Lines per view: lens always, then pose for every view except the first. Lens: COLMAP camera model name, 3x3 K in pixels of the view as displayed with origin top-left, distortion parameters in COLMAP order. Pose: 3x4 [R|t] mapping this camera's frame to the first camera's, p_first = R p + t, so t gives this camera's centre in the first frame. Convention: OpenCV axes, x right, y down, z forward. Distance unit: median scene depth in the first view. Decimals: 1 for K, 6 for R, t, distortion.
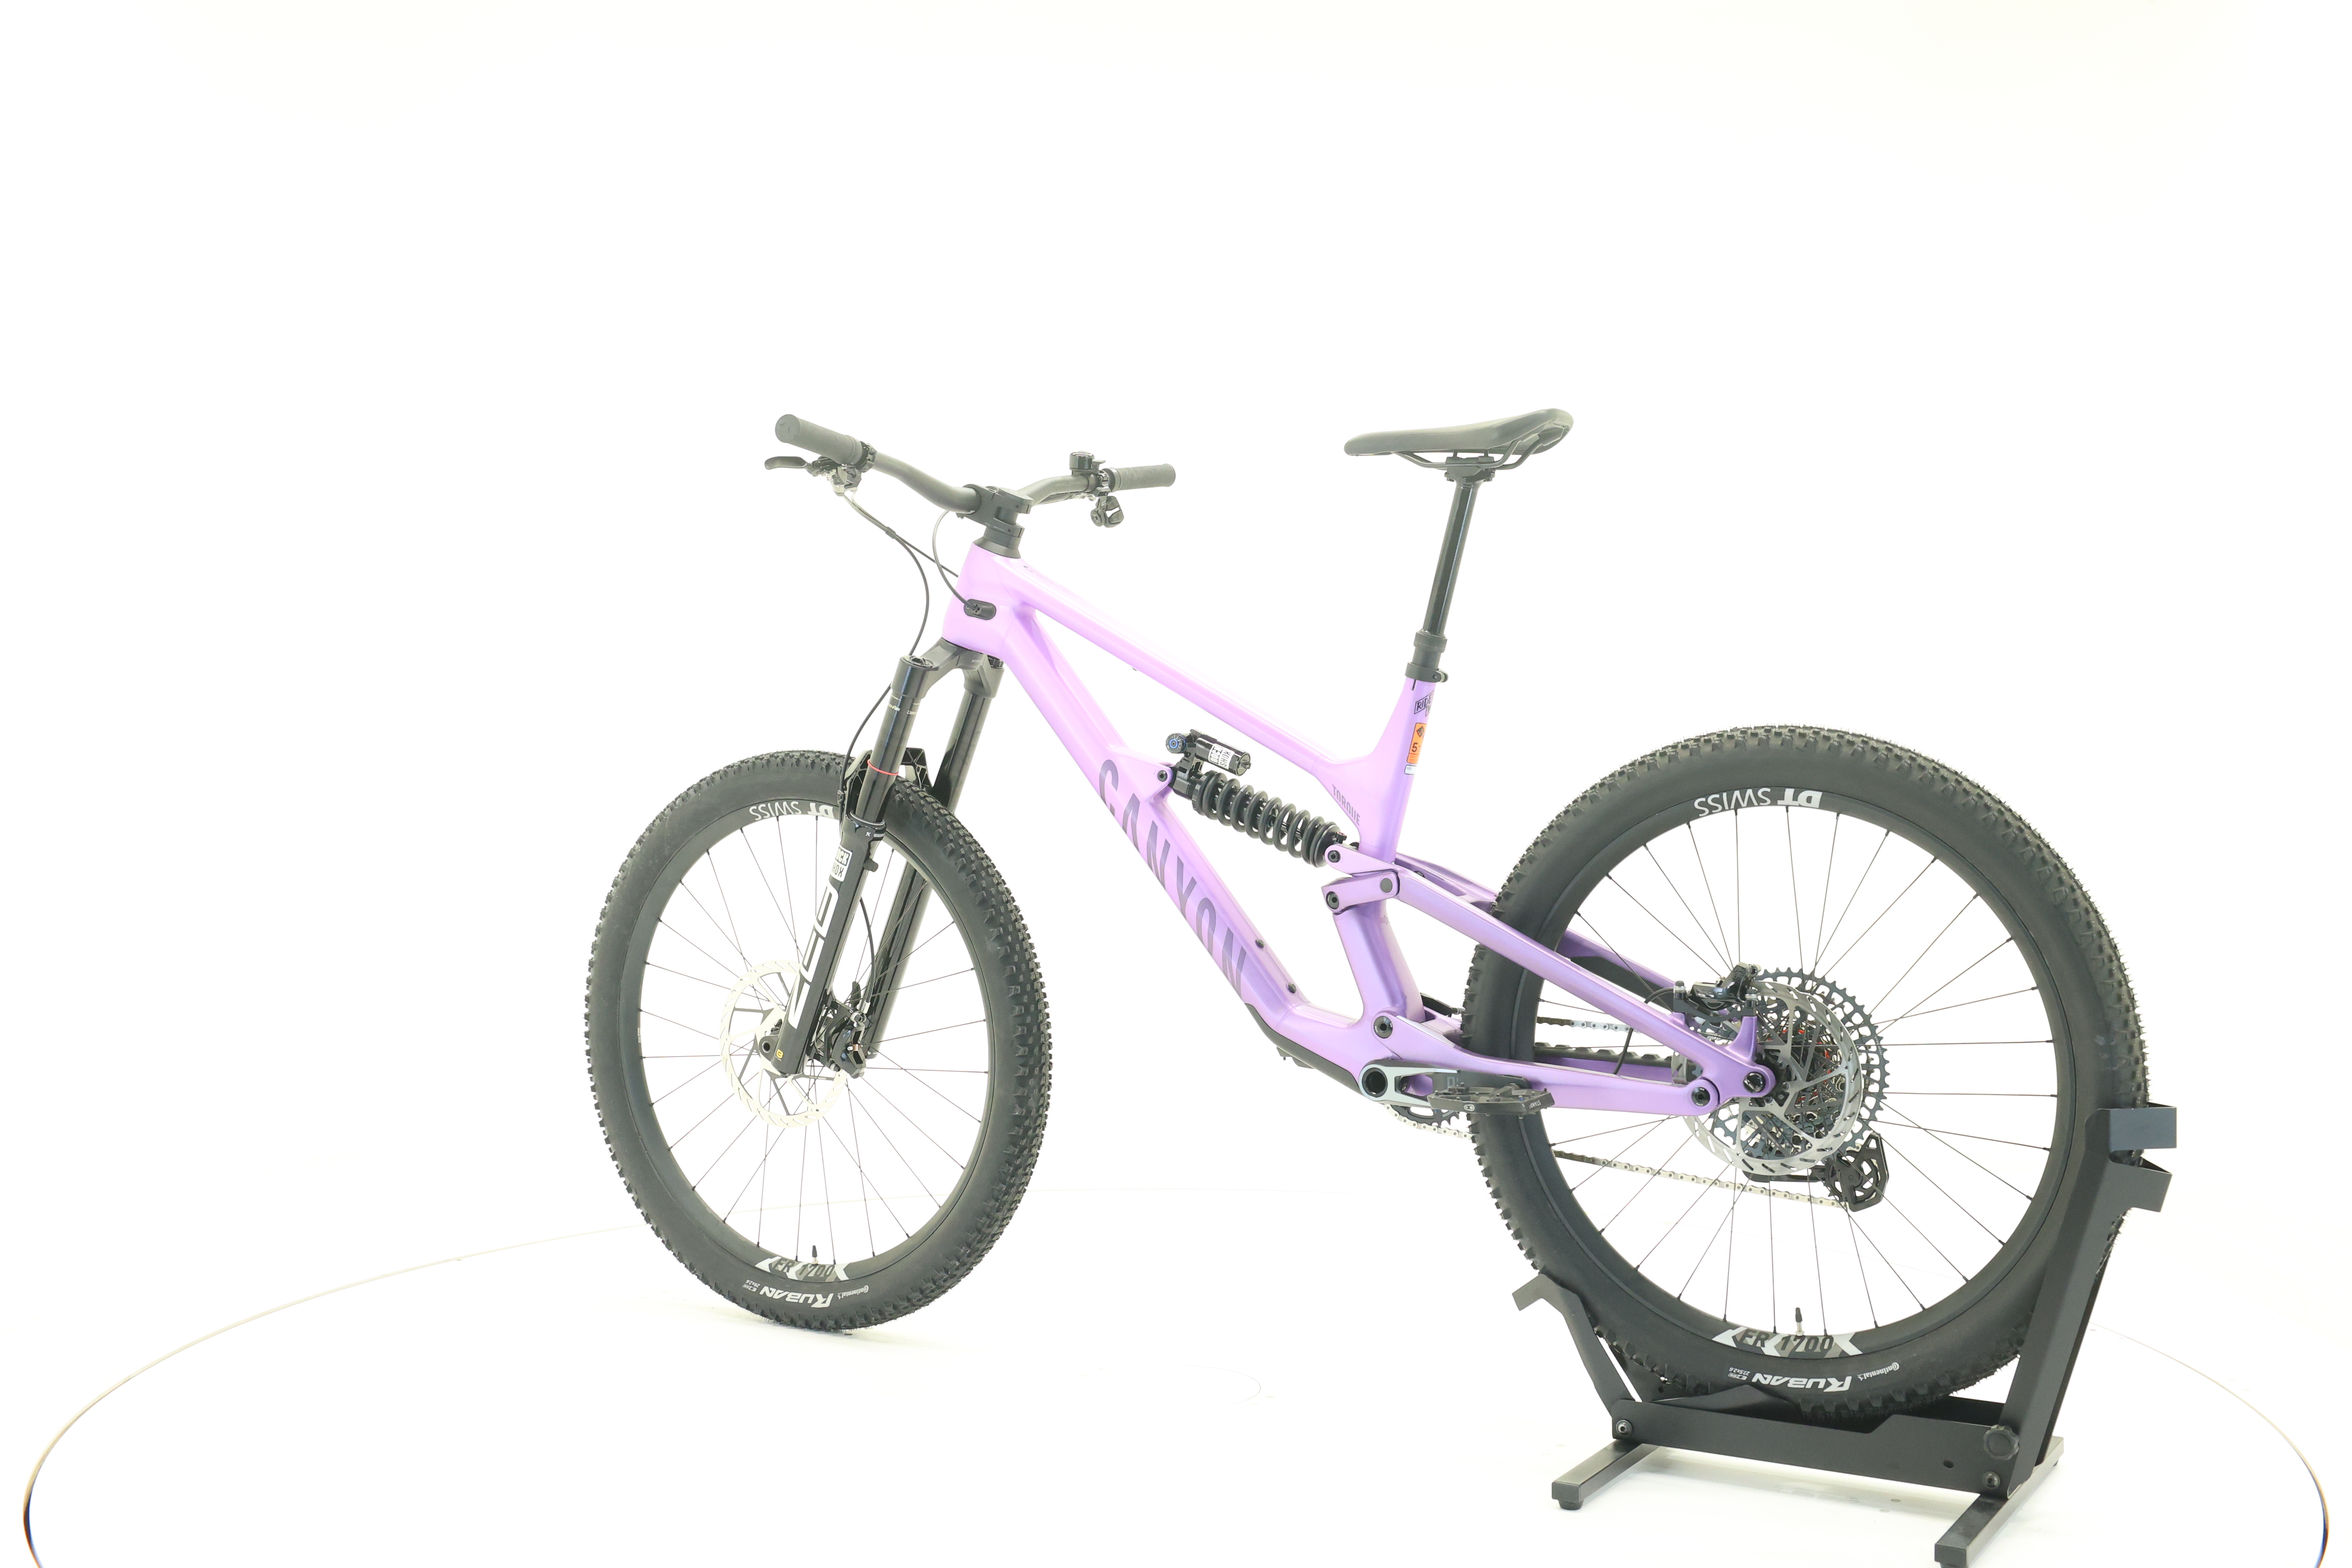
lens RADIAL K [[2489.9, 0, 1180.6], [0, 2489.9, 775.6], [0, 0, 1]] dist [0.013865, 0.000000]
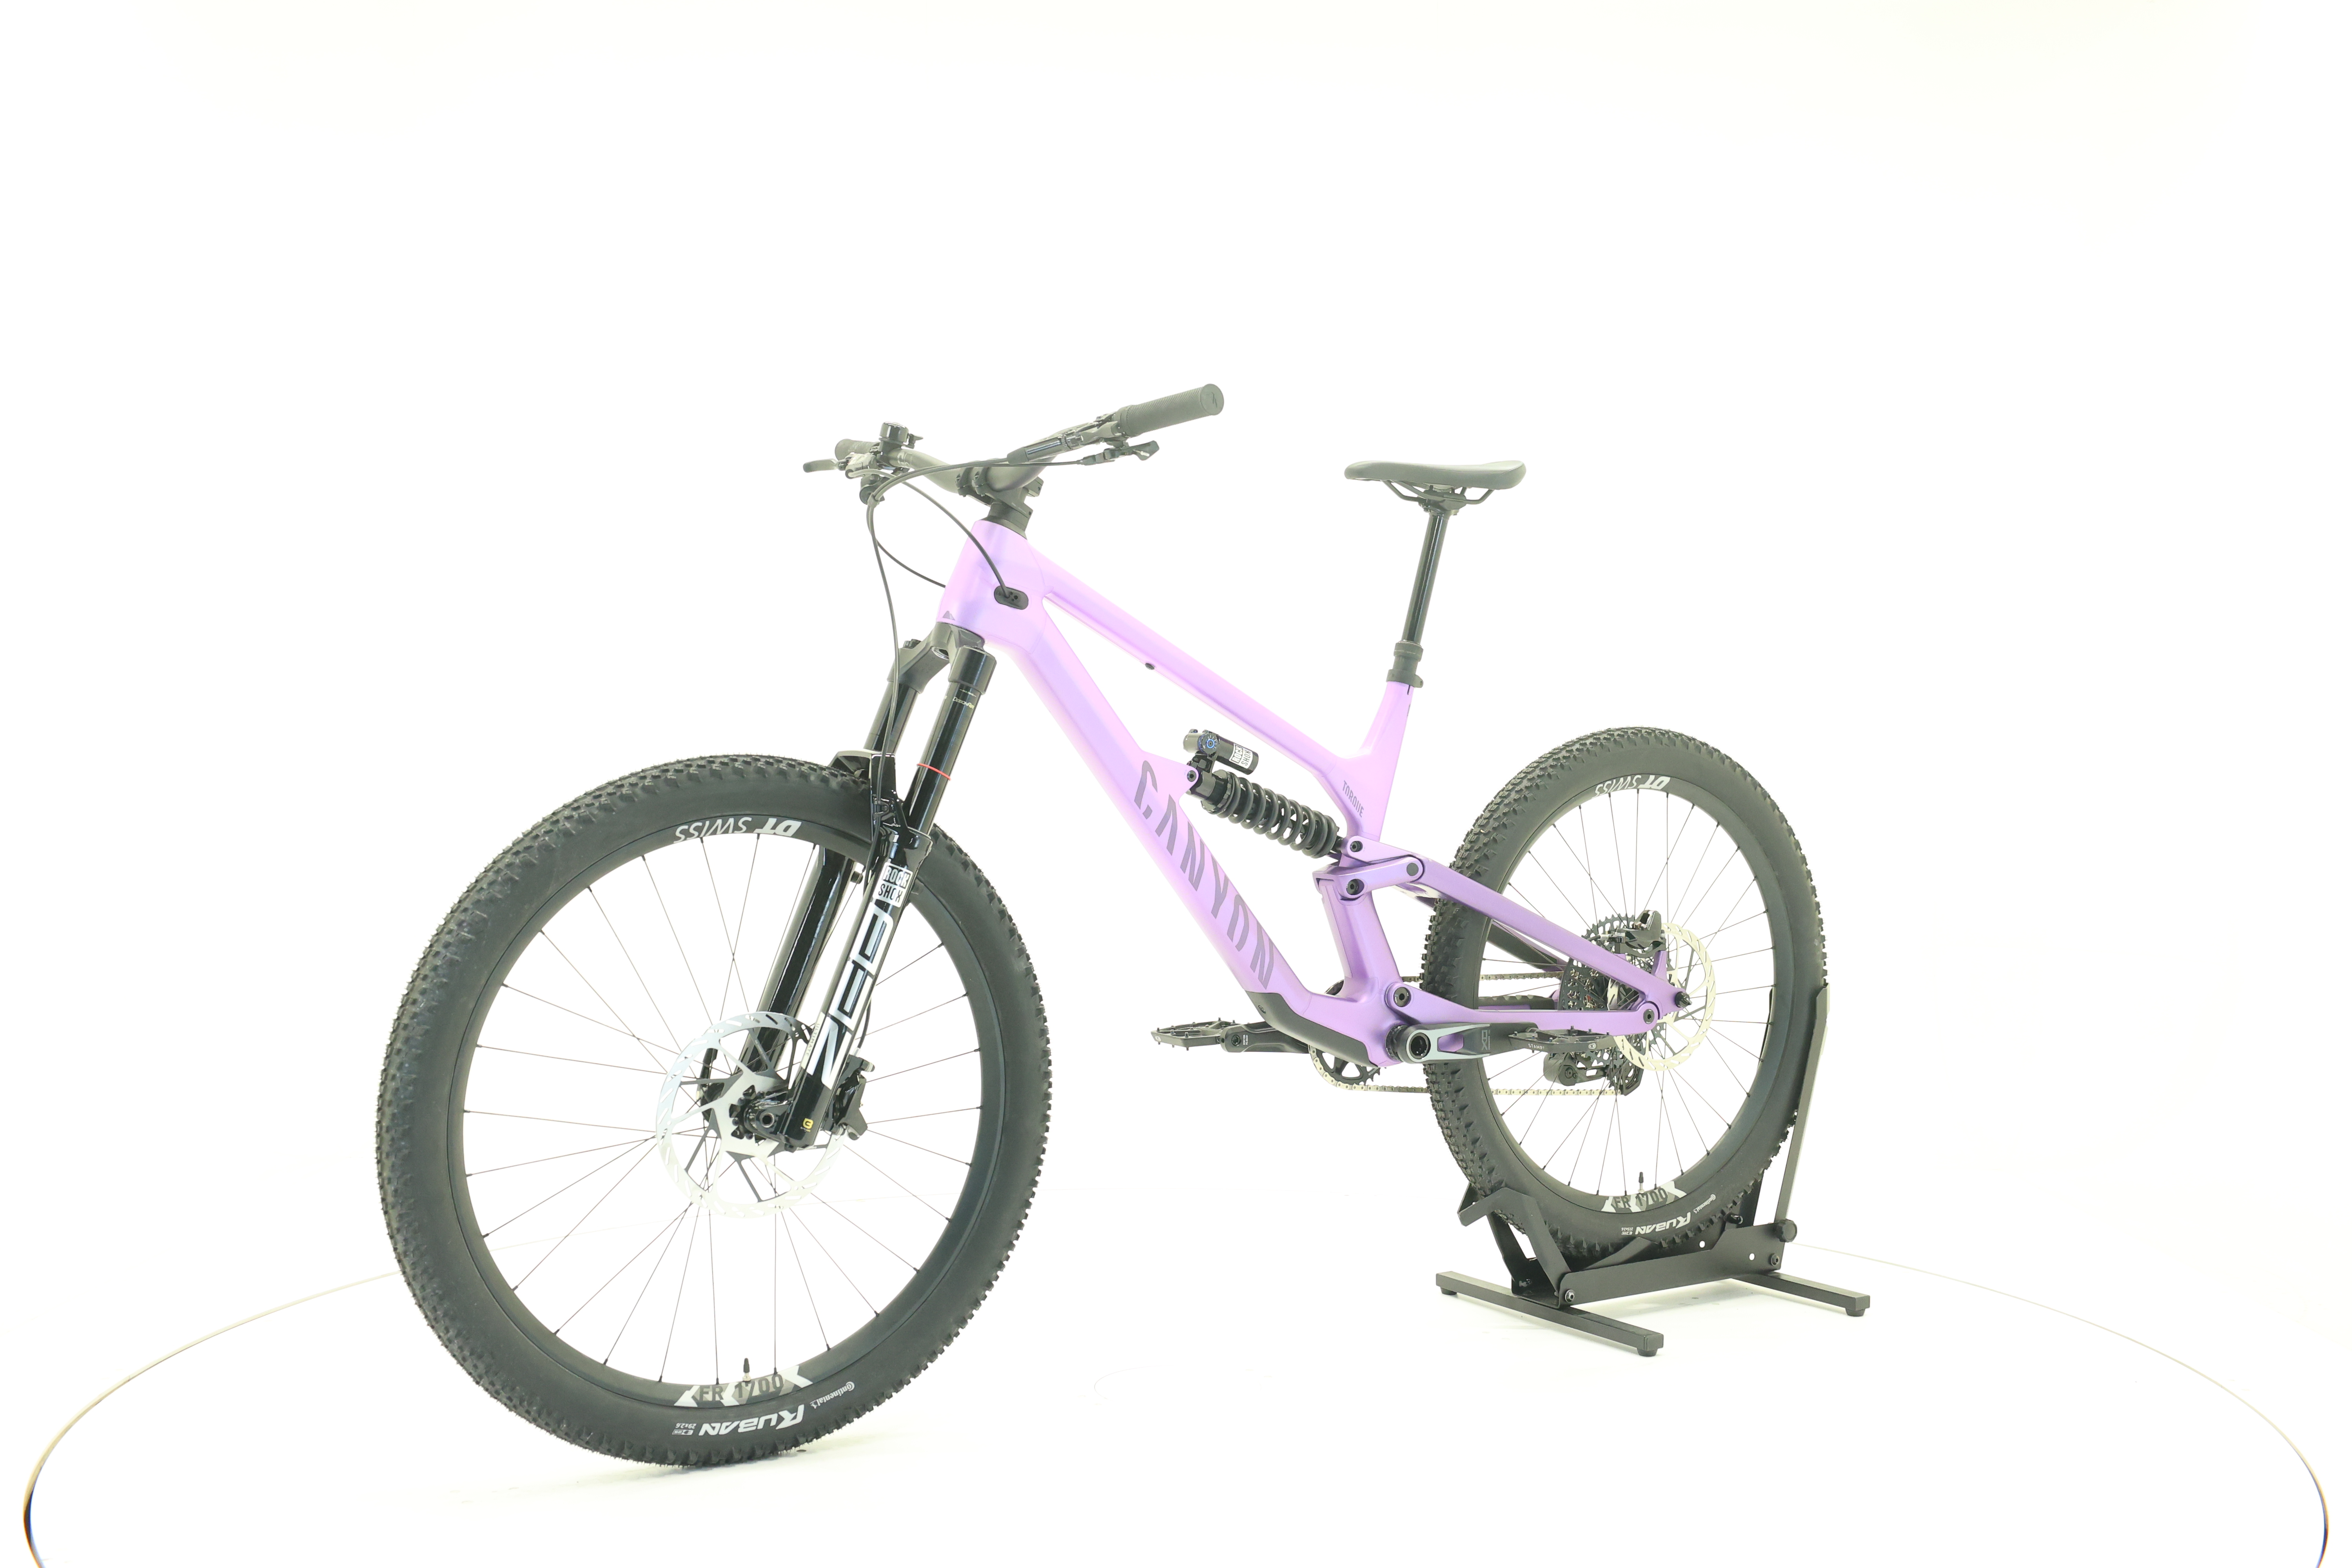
lens RADIAL K [[2489.9, 0, 1183.3], [0, 2489.9, 786.2], [0, 0, 1]] dist [0.013865, 0.000000]
pose [[0.437813, -0.020591, 0.898830, -0.956552], [0.014762, 0.999768, 0.015713, -0.012057], [-0.898945, 0.006389, 0.438015, 0.597657]]
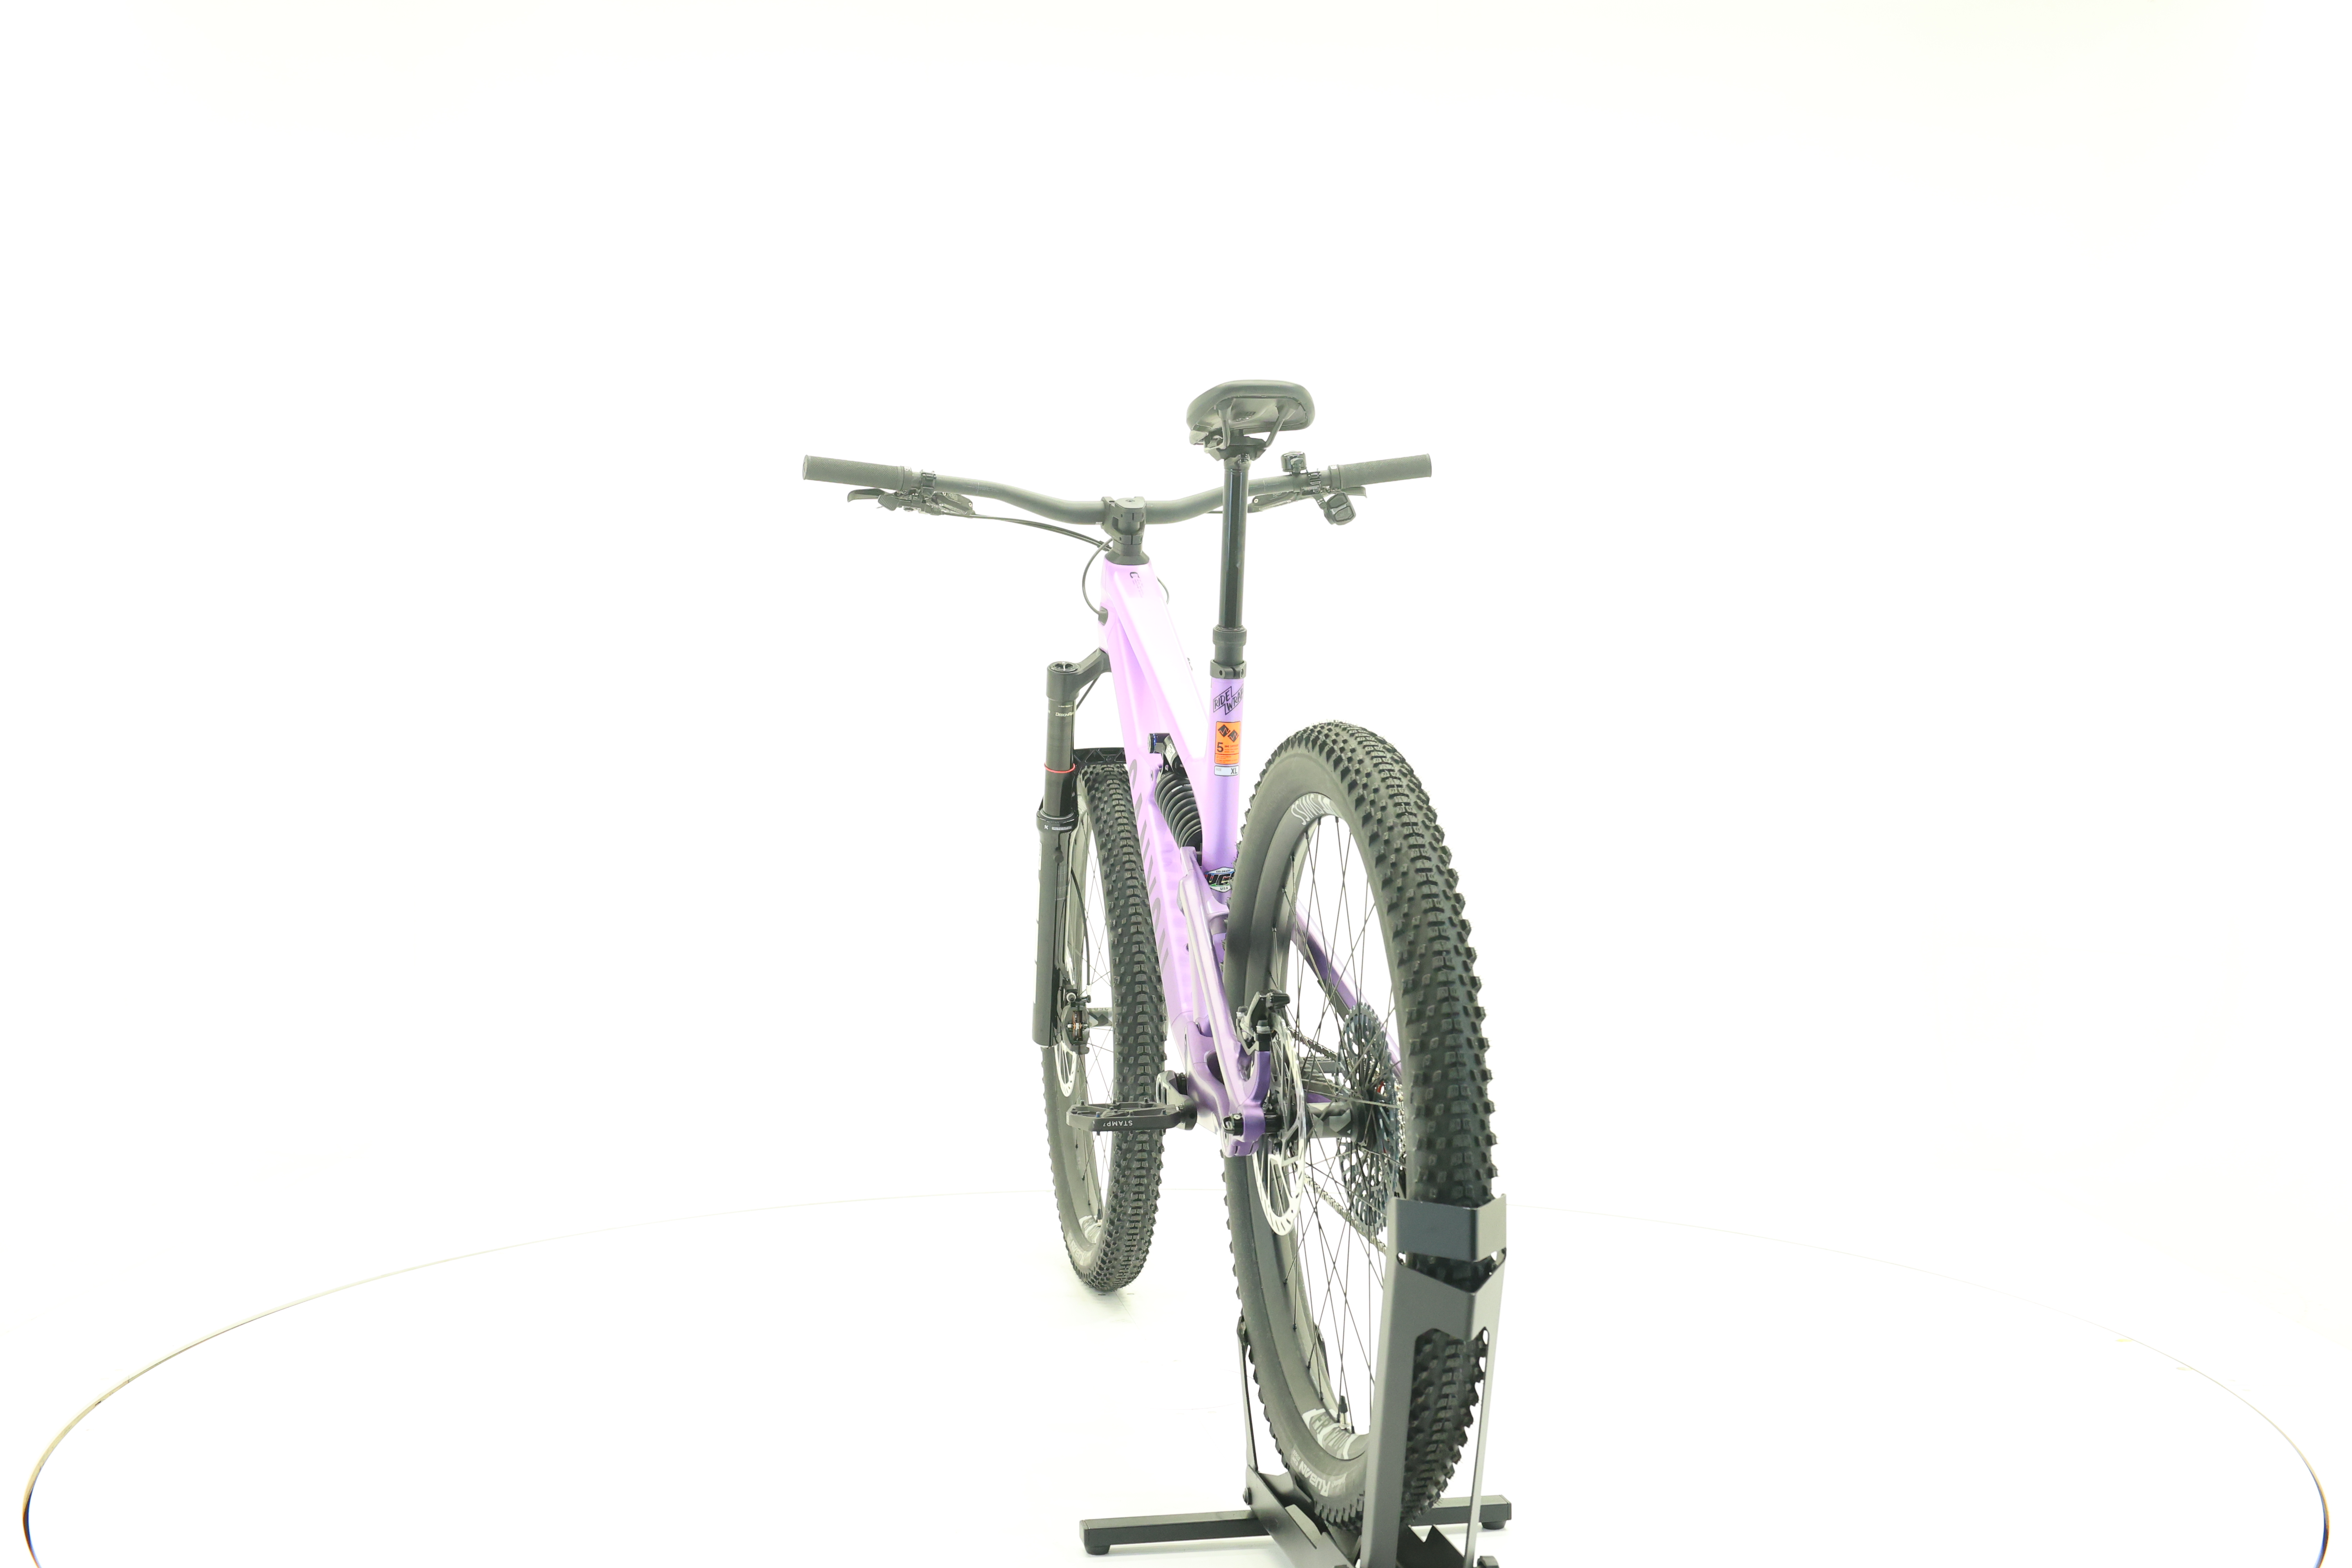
lens RADIAL K [[2489.9, 0, 1174.8], [0, 2489.9, 777.3], [0, 0, 1]] dist [0.013865, 0.000000]
pose [[0.663542, 0.011828, -0.748046, 0.796660], [-0.013410, 0.999902, 0.003916, -0.003672], [0.748019, 0.007433, 0.663635, 0.356312]]
